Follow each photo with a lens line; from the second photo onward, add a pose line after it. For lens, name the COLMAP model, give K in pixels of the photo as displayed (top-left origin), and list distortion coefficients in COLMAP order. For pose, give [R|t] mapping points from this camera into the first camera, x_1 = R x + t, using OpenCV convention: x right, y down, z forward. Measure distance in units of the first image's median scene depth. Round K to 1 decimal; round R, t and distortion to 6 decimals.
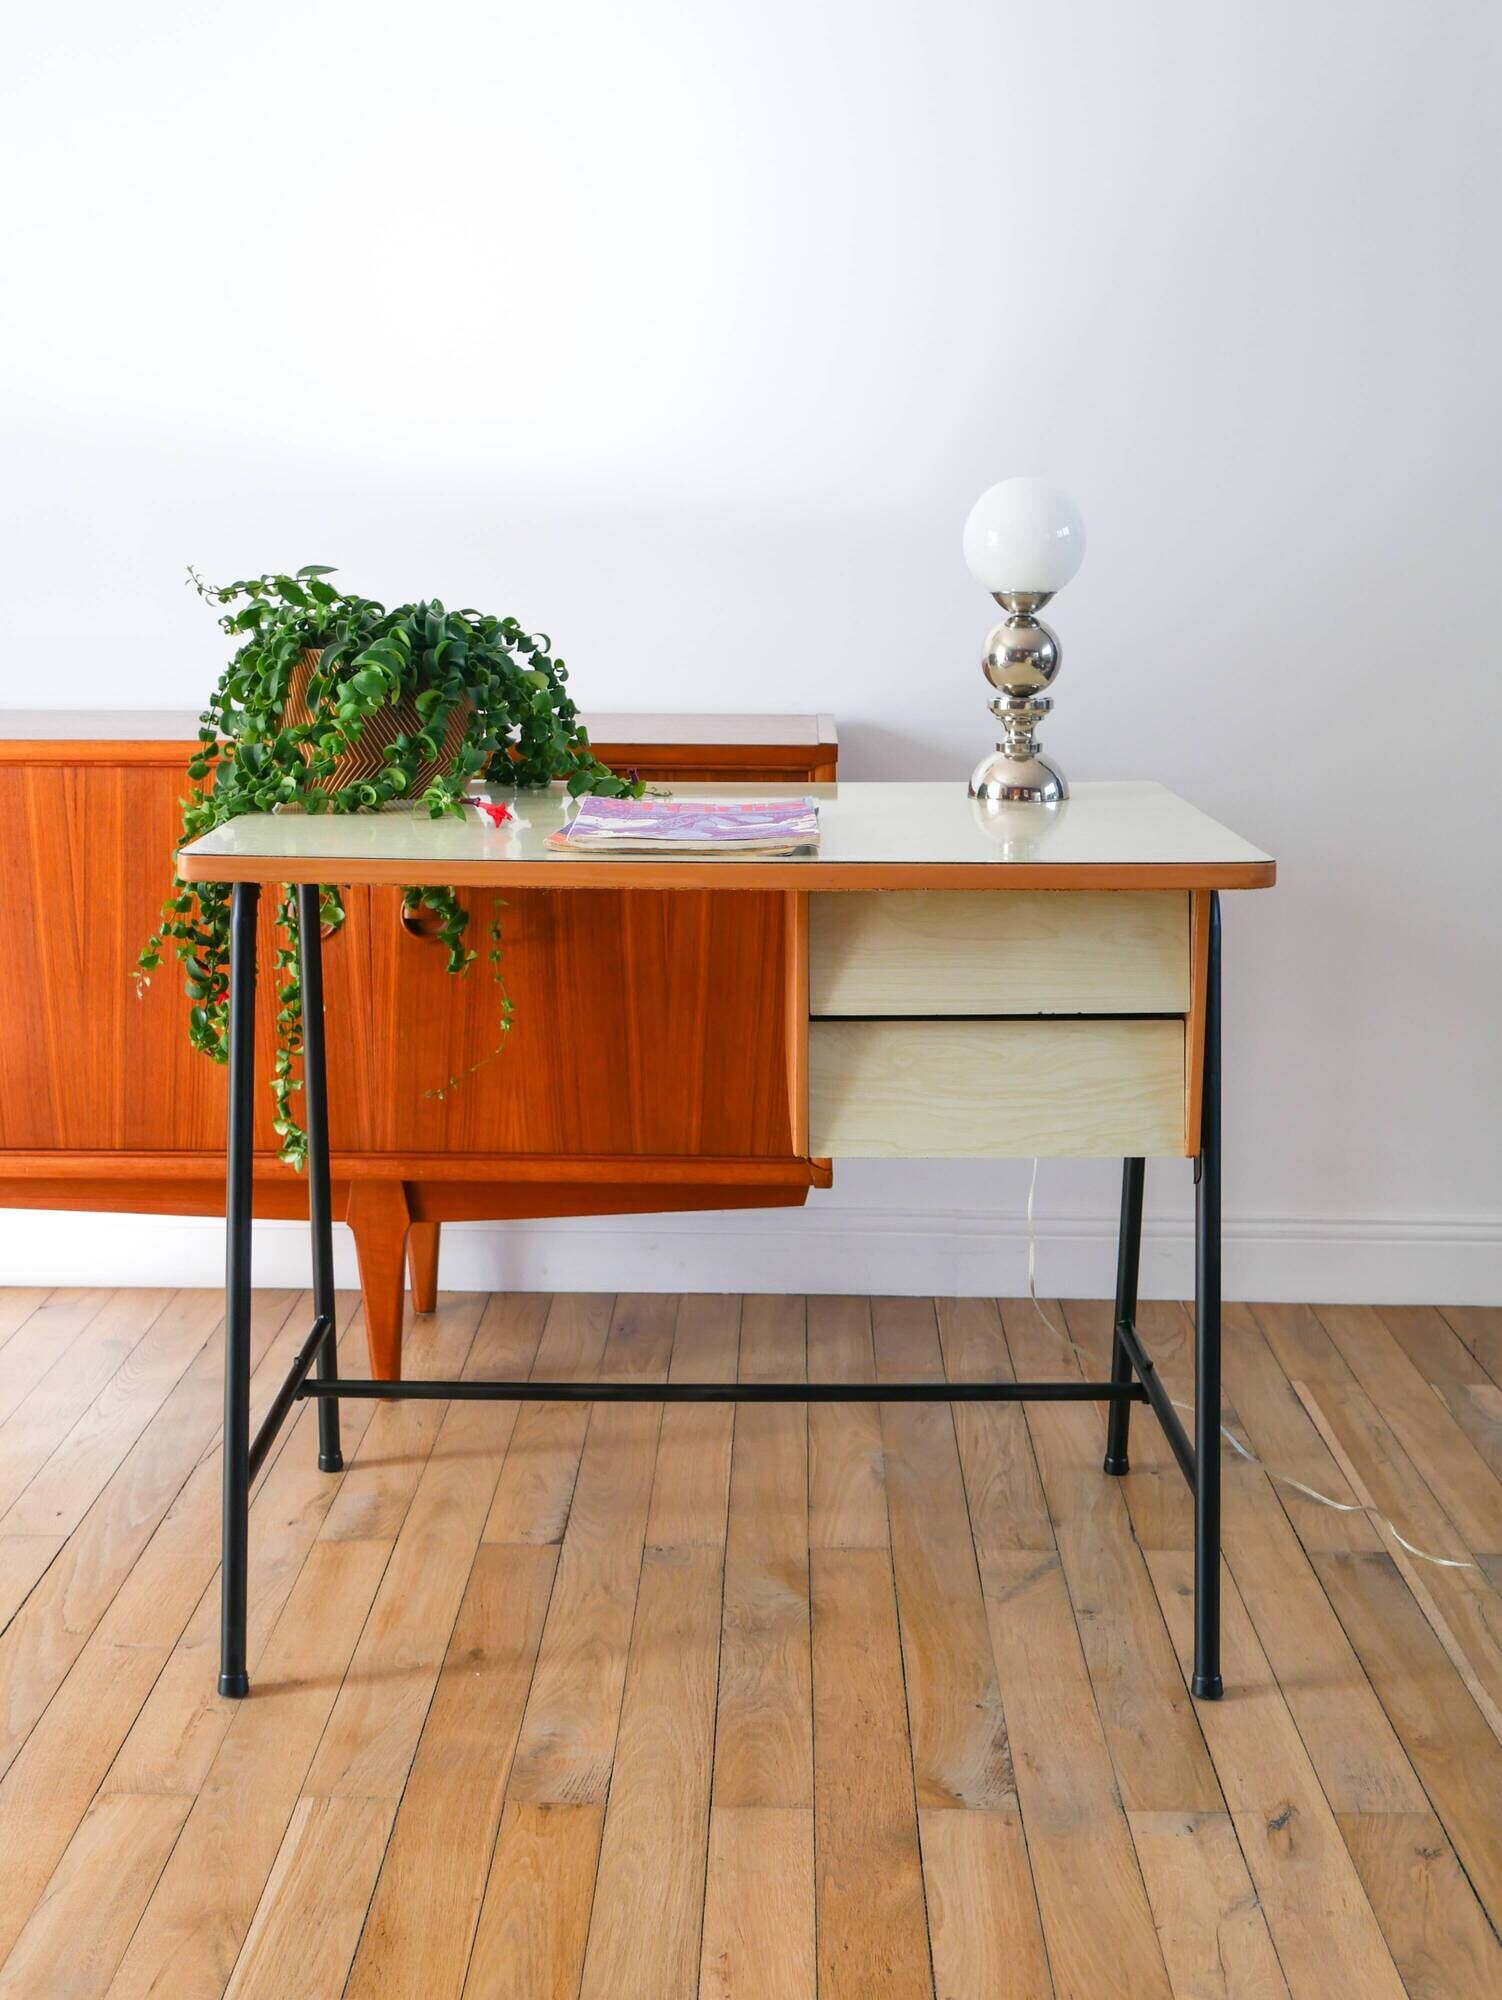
lens RADIAL K [[2486.5, 0, 751.0], [0, 2486.5, 1000.0], [0, 0, 1]] dist [-0.001762, -0.035688]
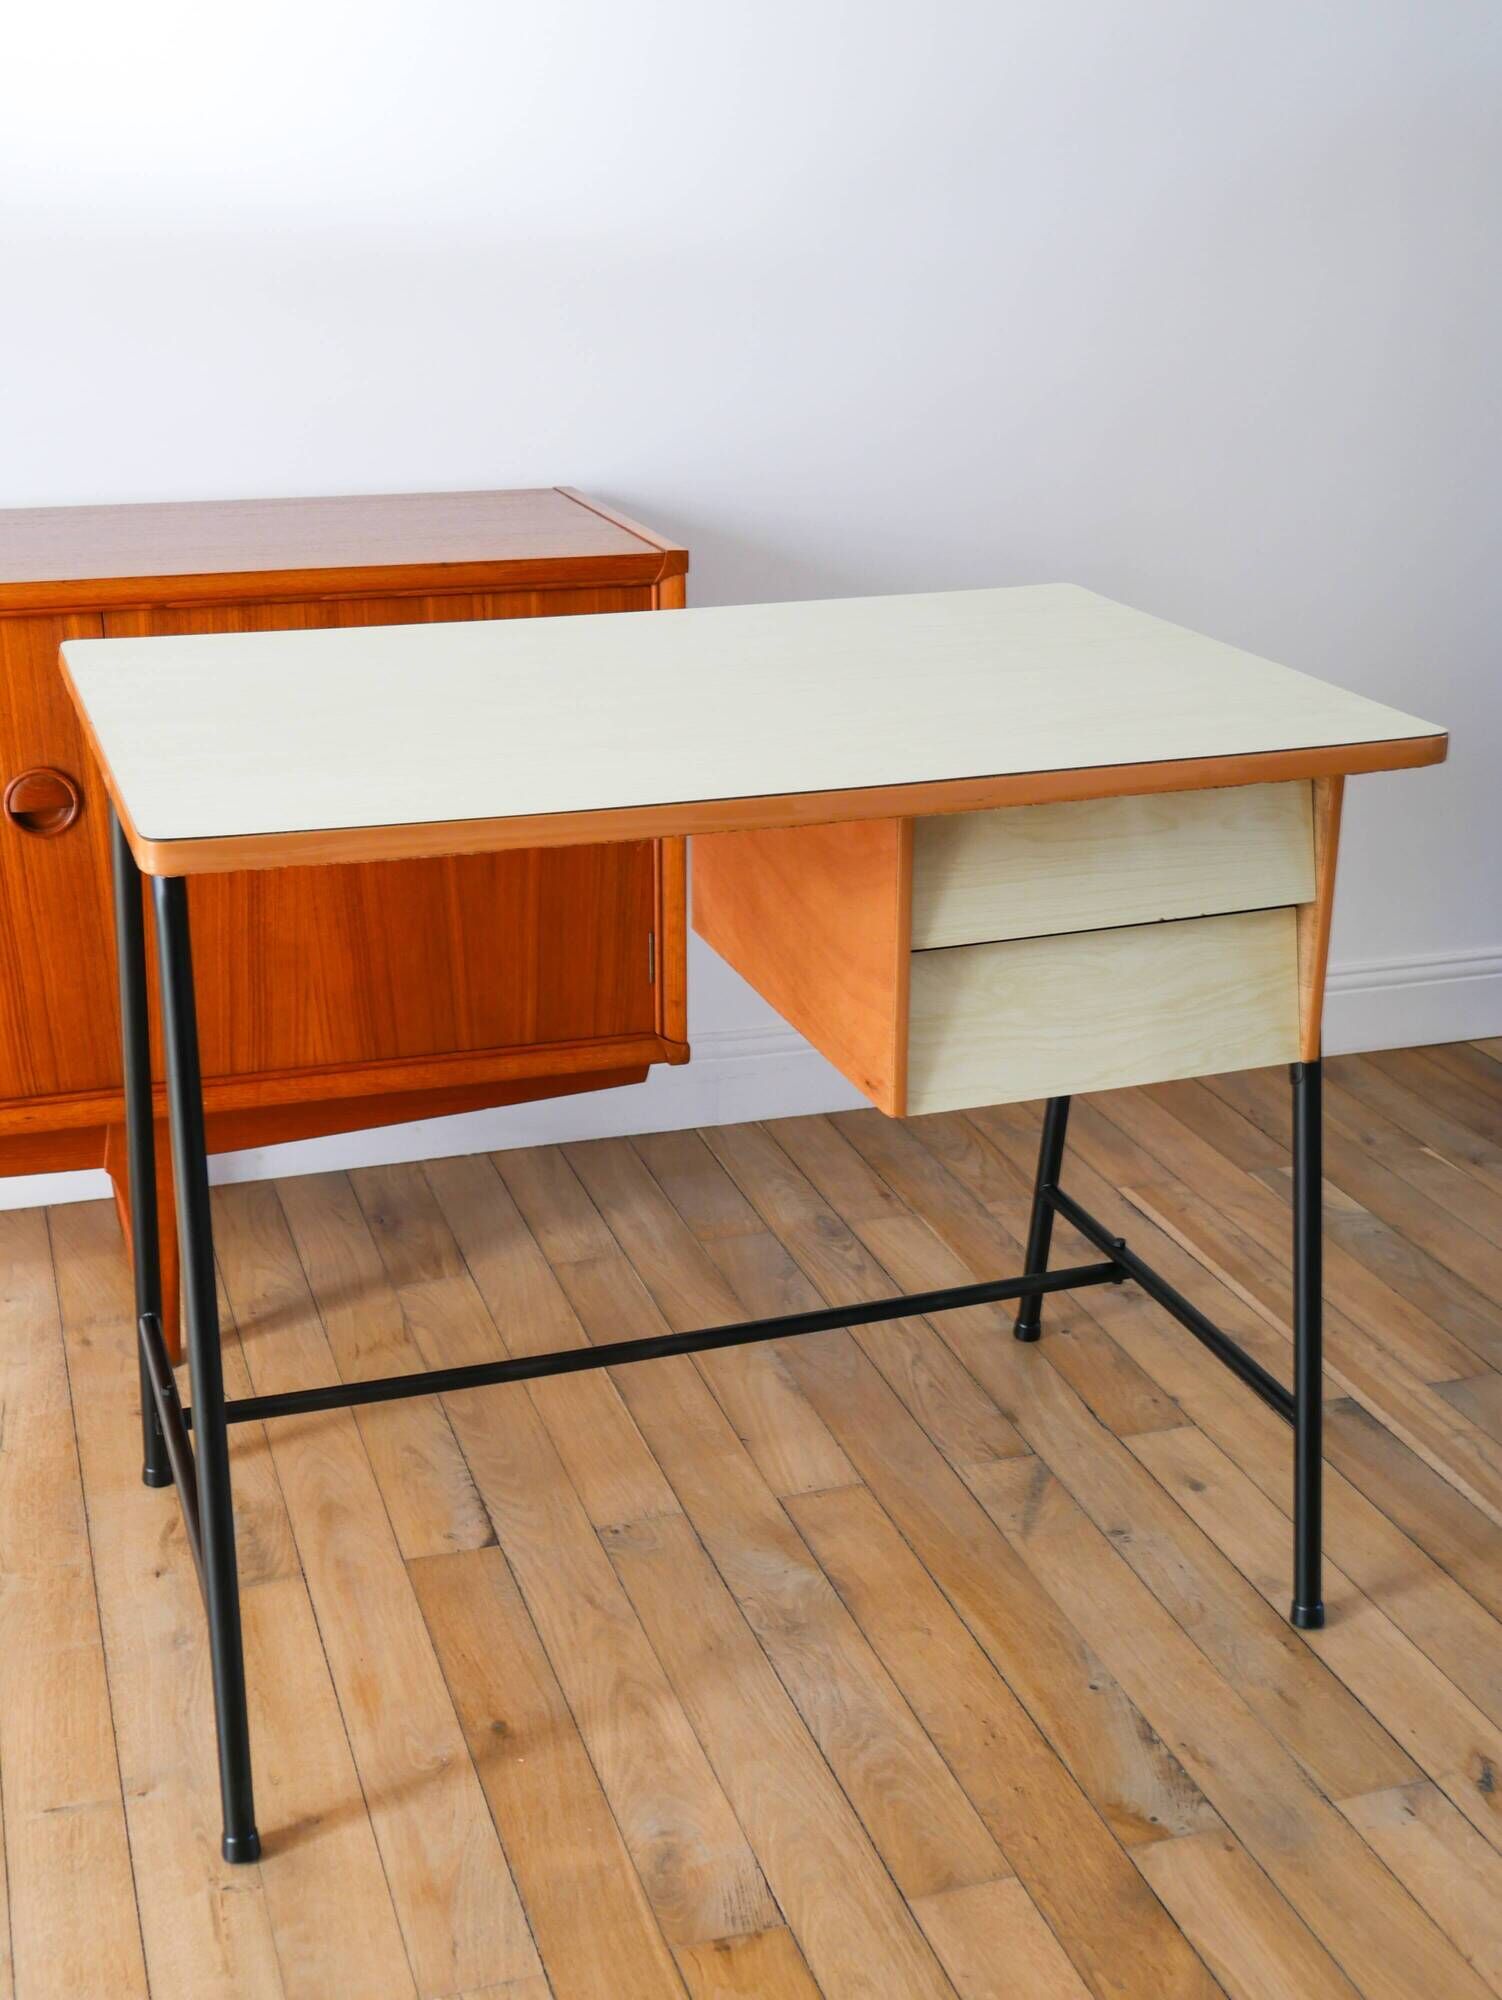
lens RADIAL K [[2430.1, 0, 751.0], [0, 2430.1, 1000.0], [0, 0, 1]] dist [0.012732, -0.038283]
pose [[0.944237, -0.111140, 0.309942, -0.239640], [0.060952, 0.984042, 0.167171, -0.100051], [-0.323576, -0.138958, 0.935943, 0.231918]]
